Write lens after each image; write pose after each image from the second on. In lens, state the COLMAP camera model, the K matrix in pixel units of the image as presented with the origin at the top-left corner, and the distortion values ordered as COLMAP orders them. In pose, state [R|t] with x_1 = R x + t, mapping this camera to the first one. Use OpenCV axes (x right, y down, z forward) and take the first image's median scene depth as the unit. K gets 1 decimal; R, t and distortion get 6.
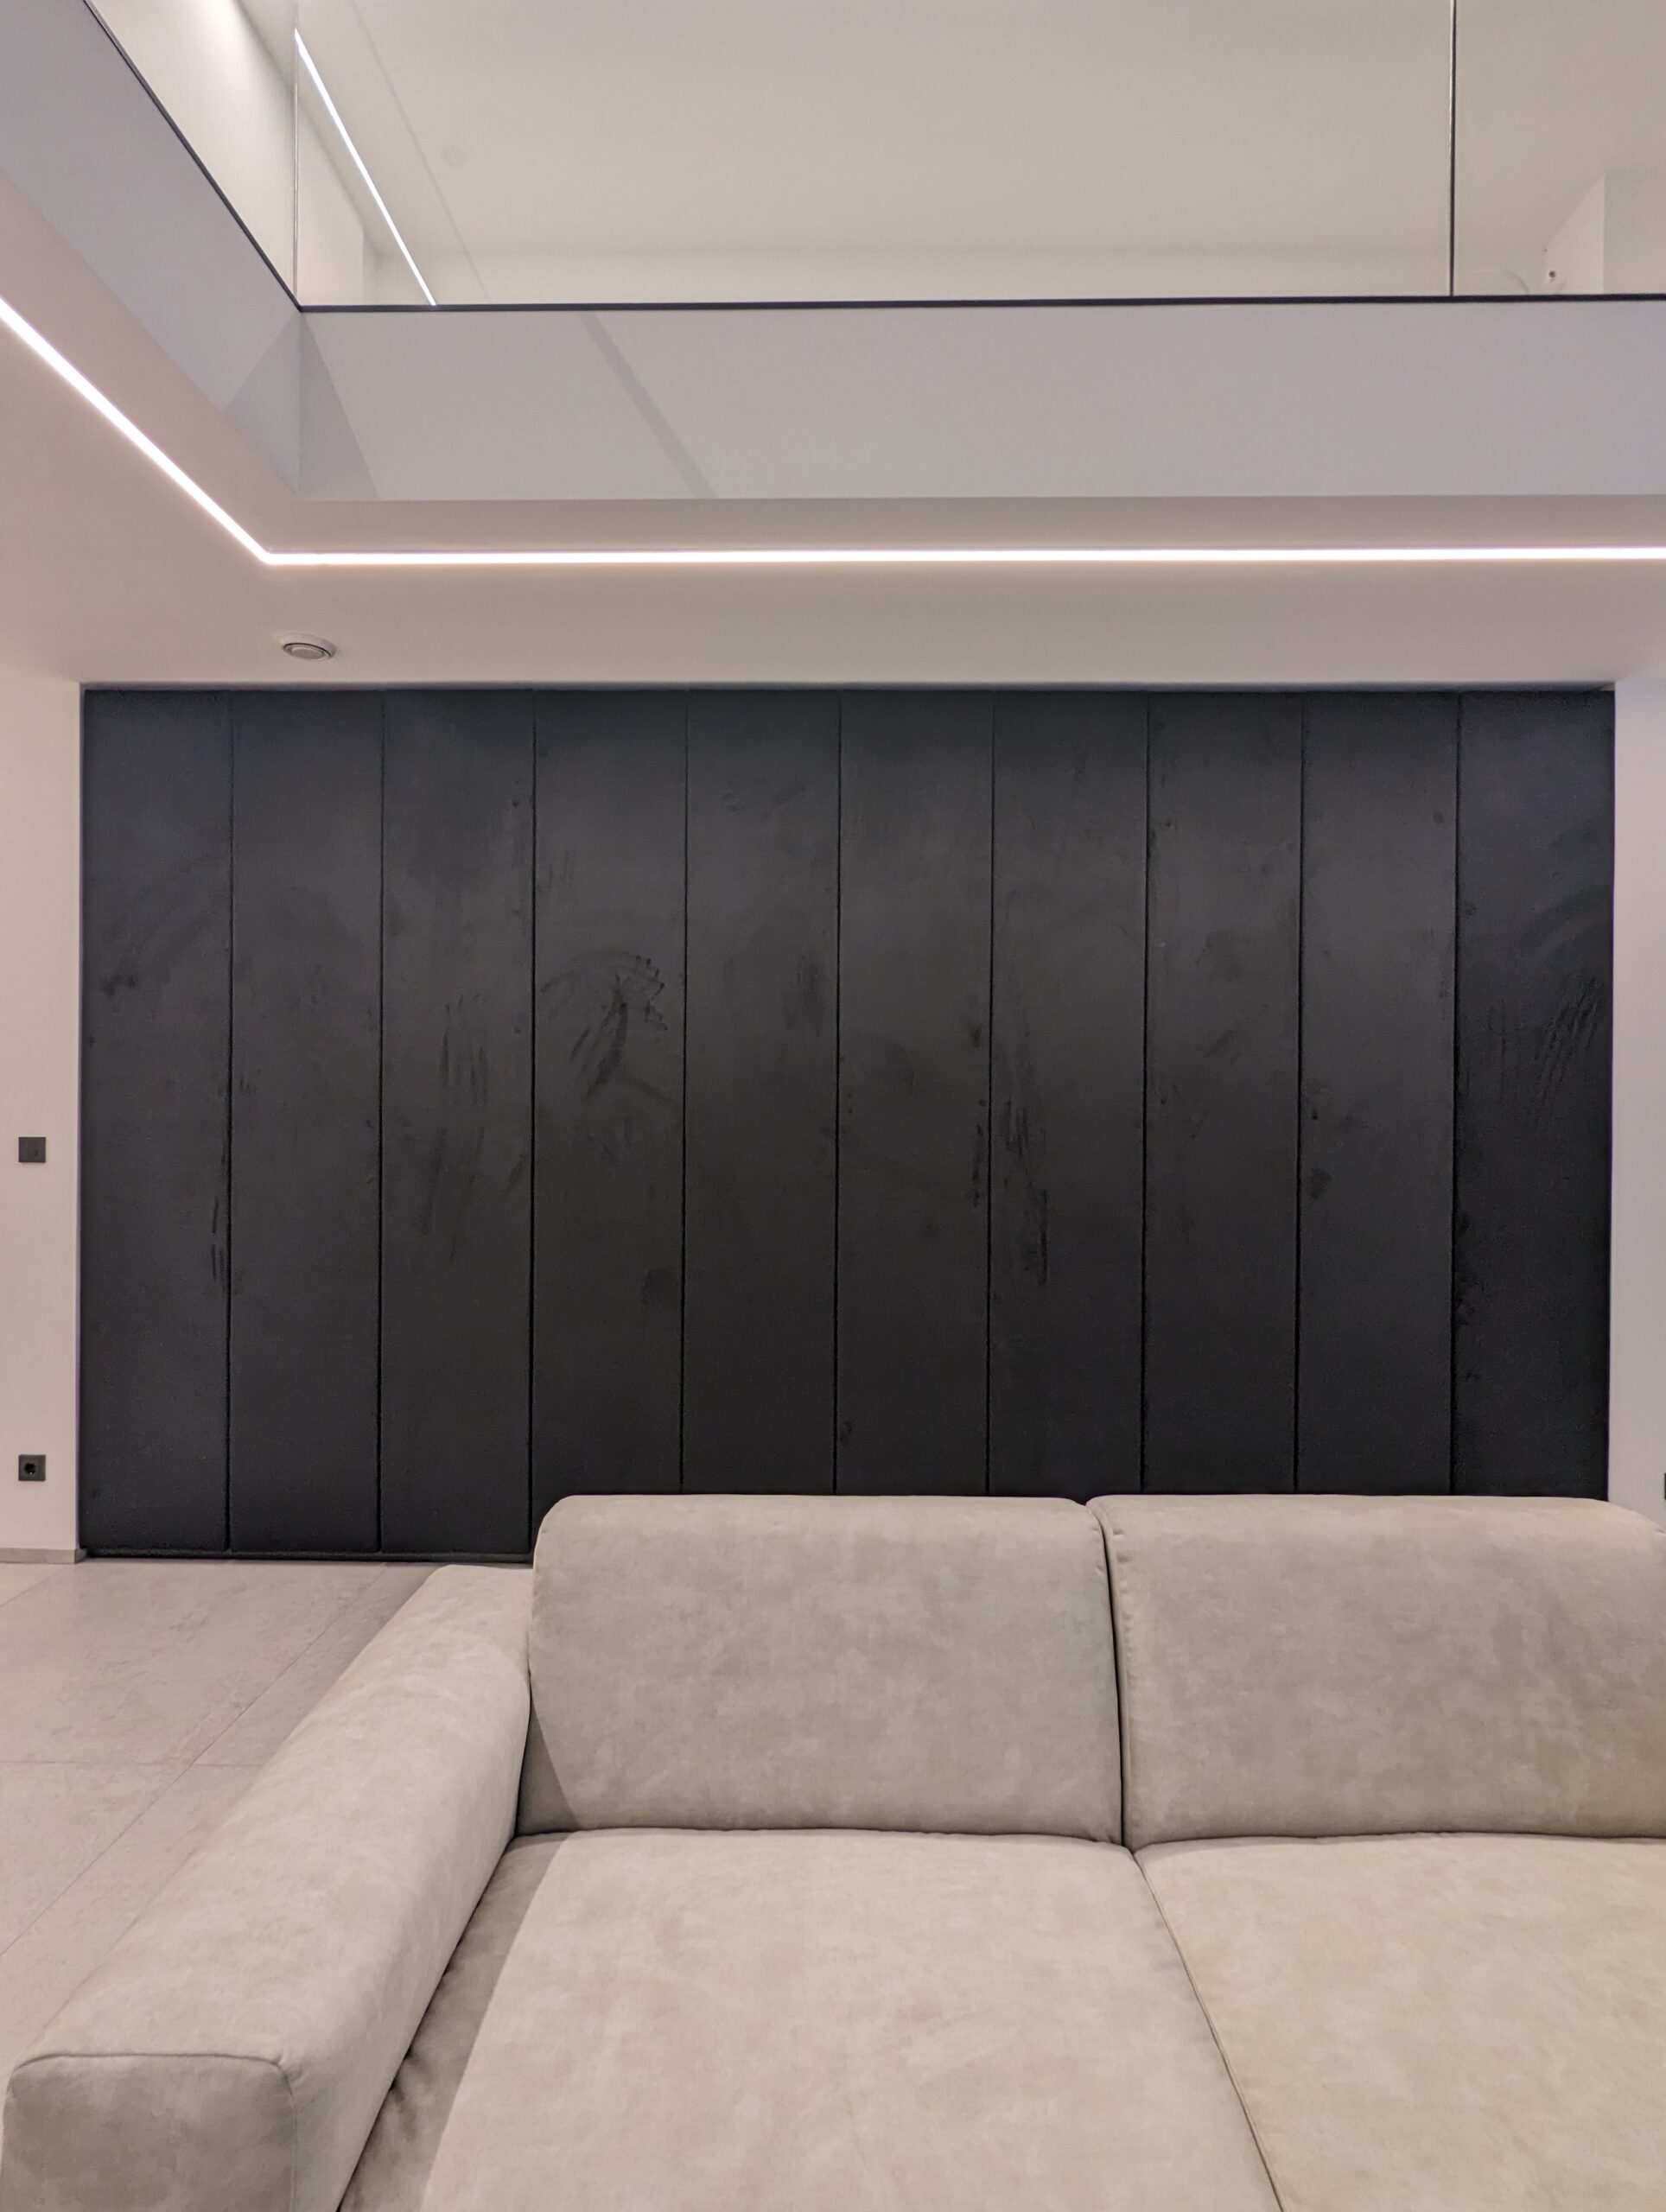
lens RADIAL K [[1060.5, 0, 835.6], [0, 1060.5, 1109.2], [0, 0, 1]] dist [-0.002848, 0.003208]
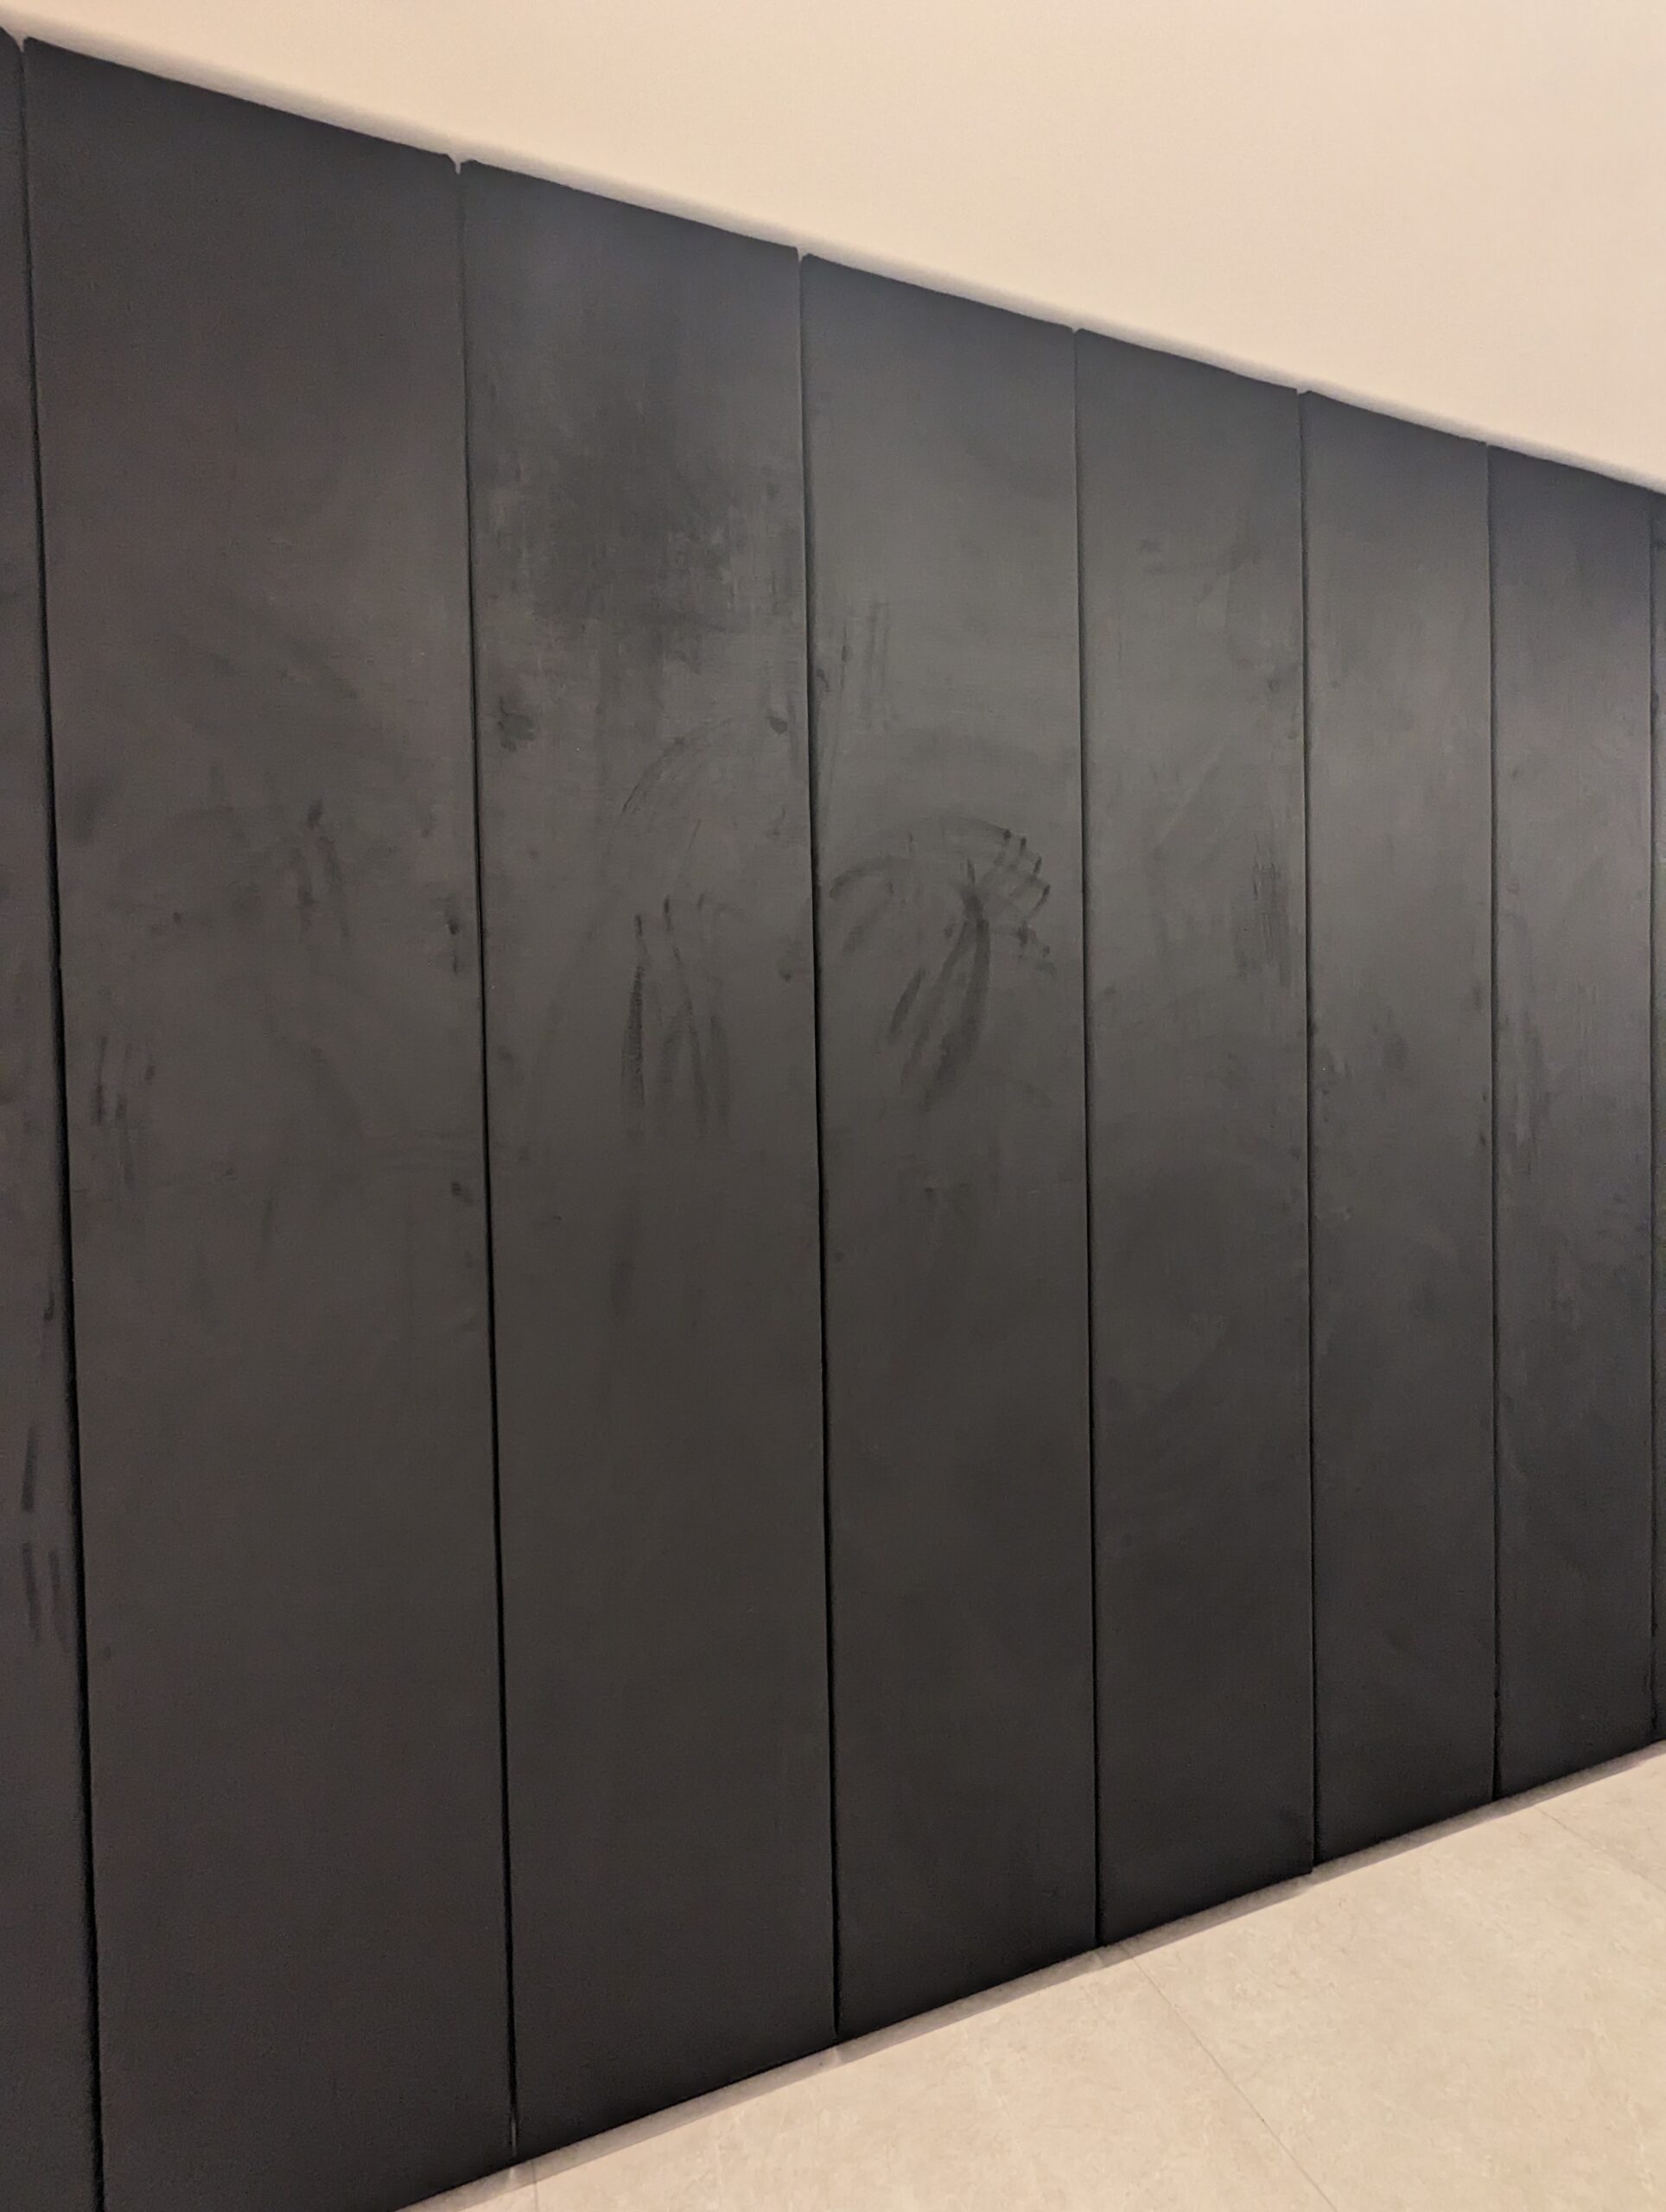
lens RADIAL K [[1060.5, 0, 838.6], [0, 1060.5, 1097.5], [0, 0, 1]] dist [-0.002848, 0.003208]
pose [[0.927934, -0.033198, 0.371264, -0.458951], [0.026220, 0.999372, 0.023827, -0.030023], [-0.371822, -0.012375, 0.928221, 0.553320]]
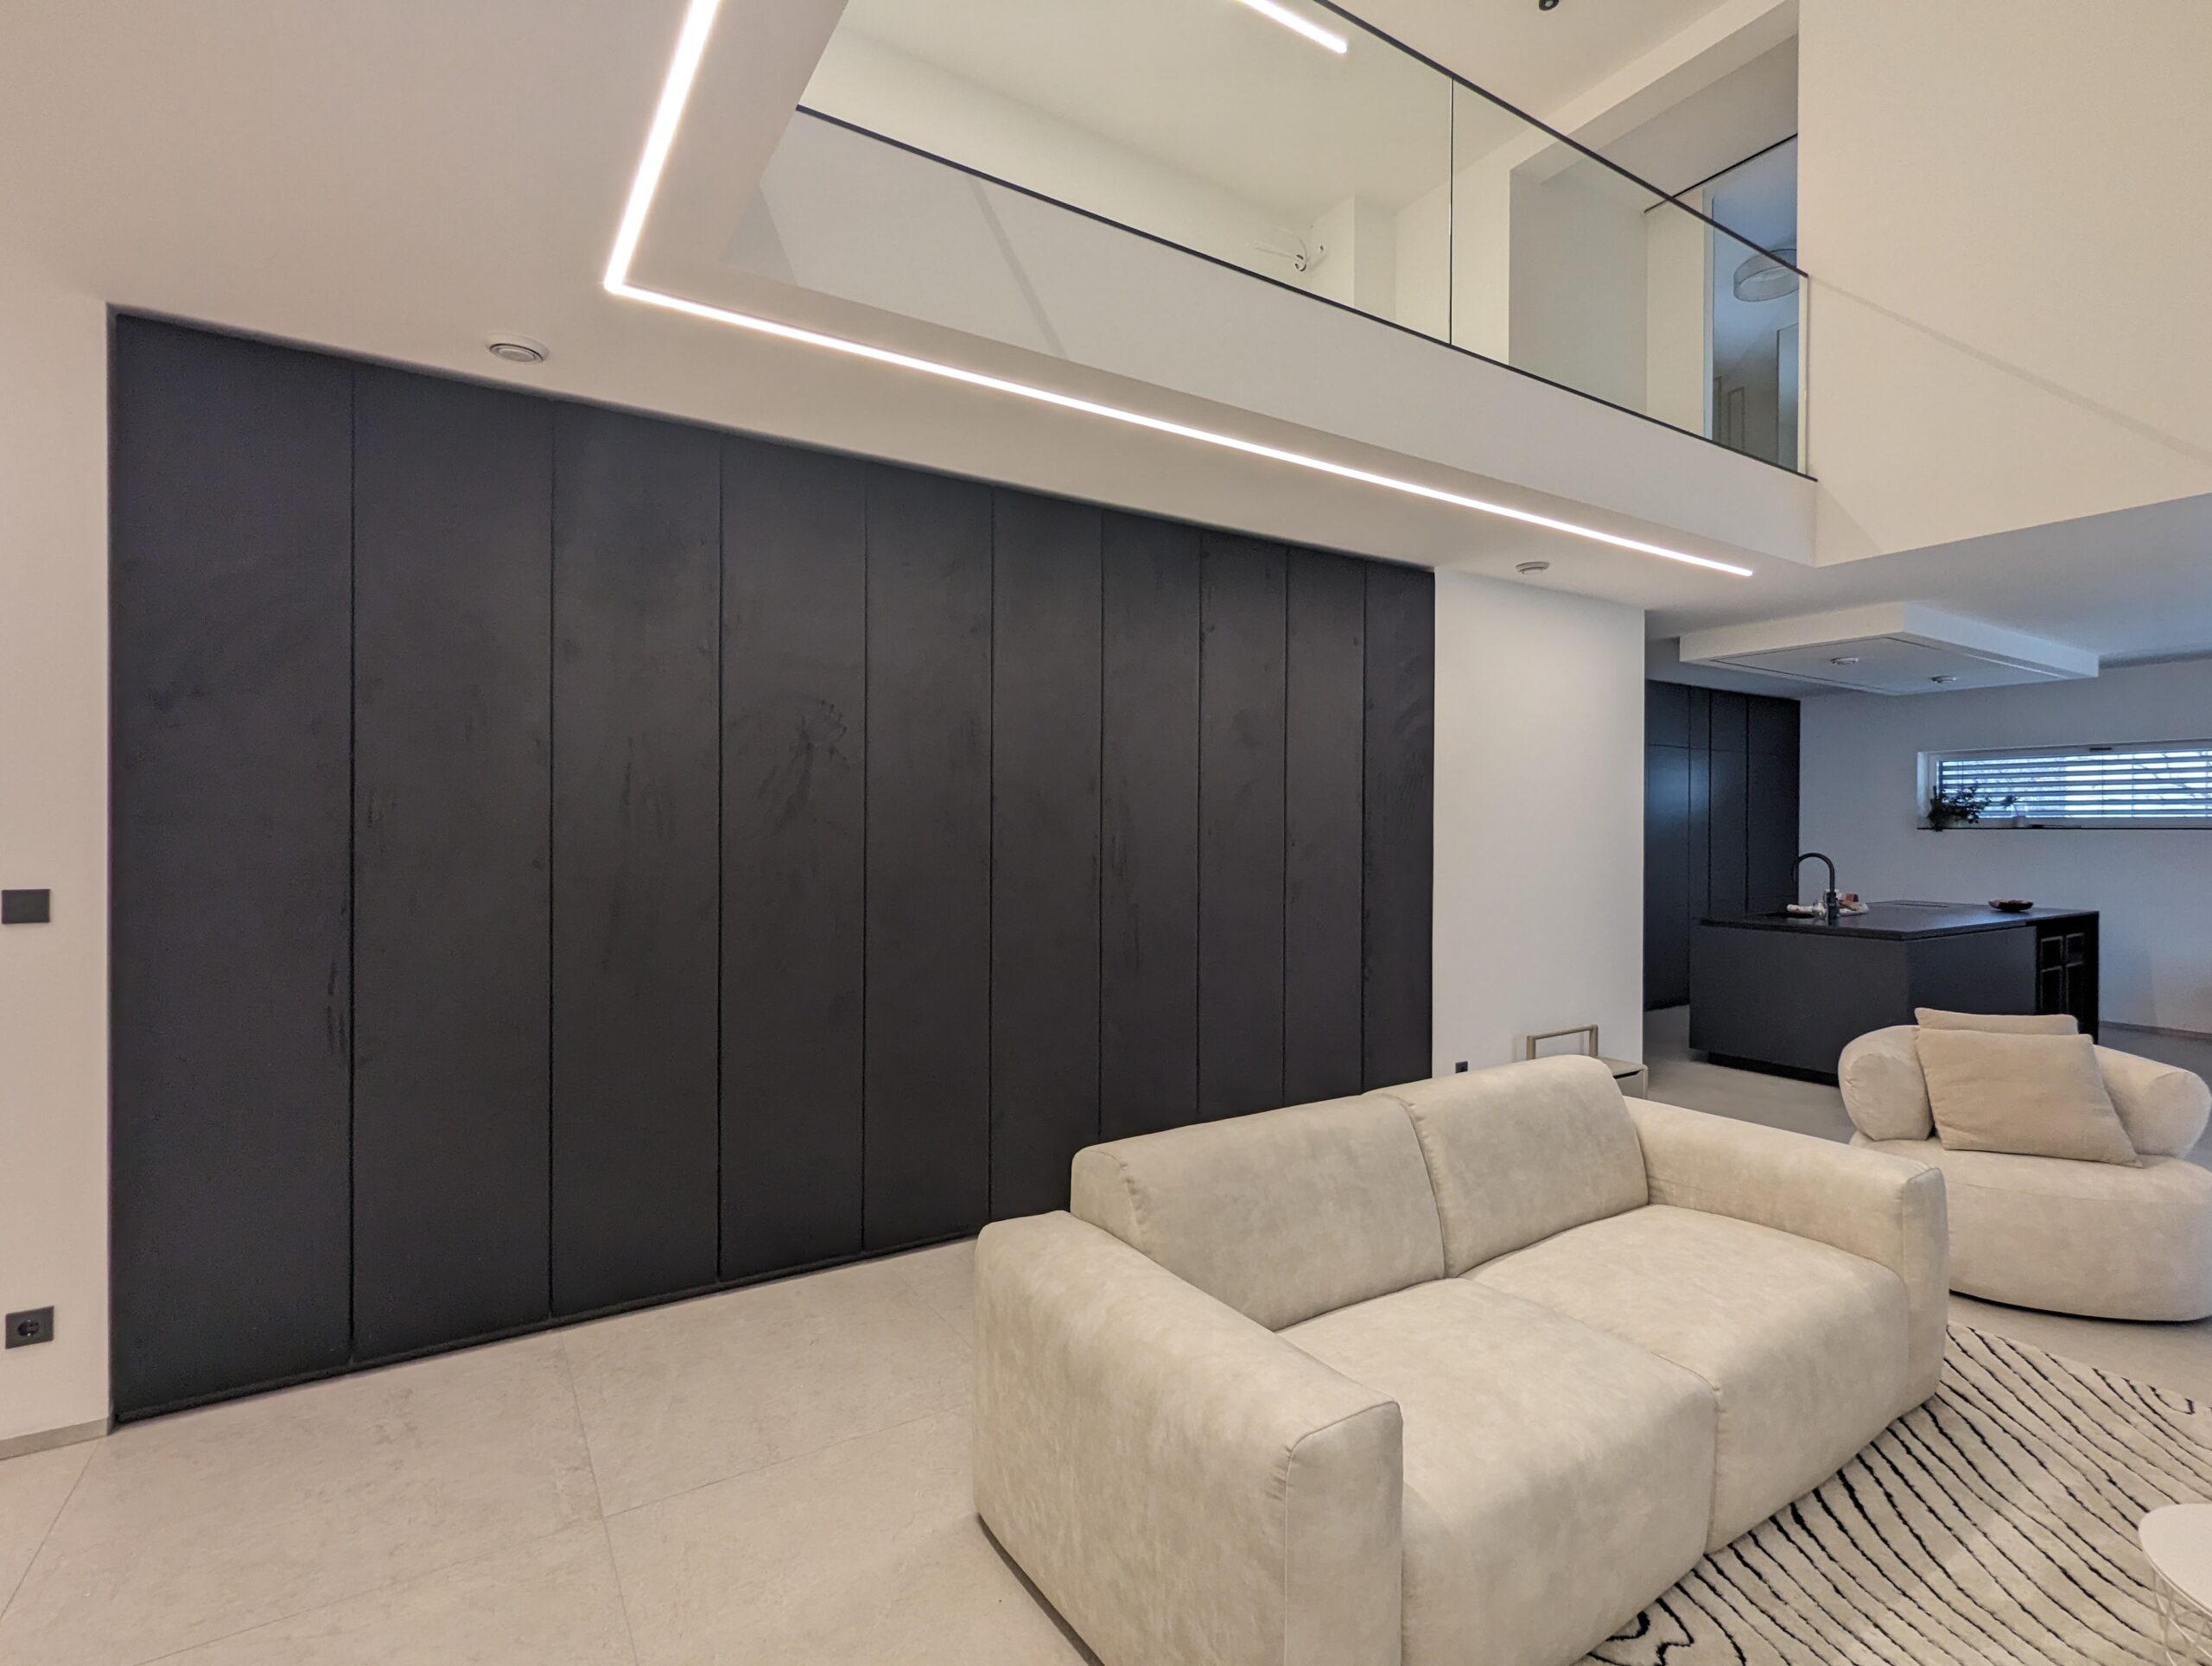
lens RADIAL K [[1060.5, 0, 1115.4], [0, 1060.5, 834.0], [0, 0, 1]] dist [-0.002848, 0.003208]
pose [[0.834191, -0.005651, 0.551446, -0.533920], [0.002602, 0.999977, 0.006311, -0.016213], [-0.551469, -0.003830, 0.834187, -0.058550]]
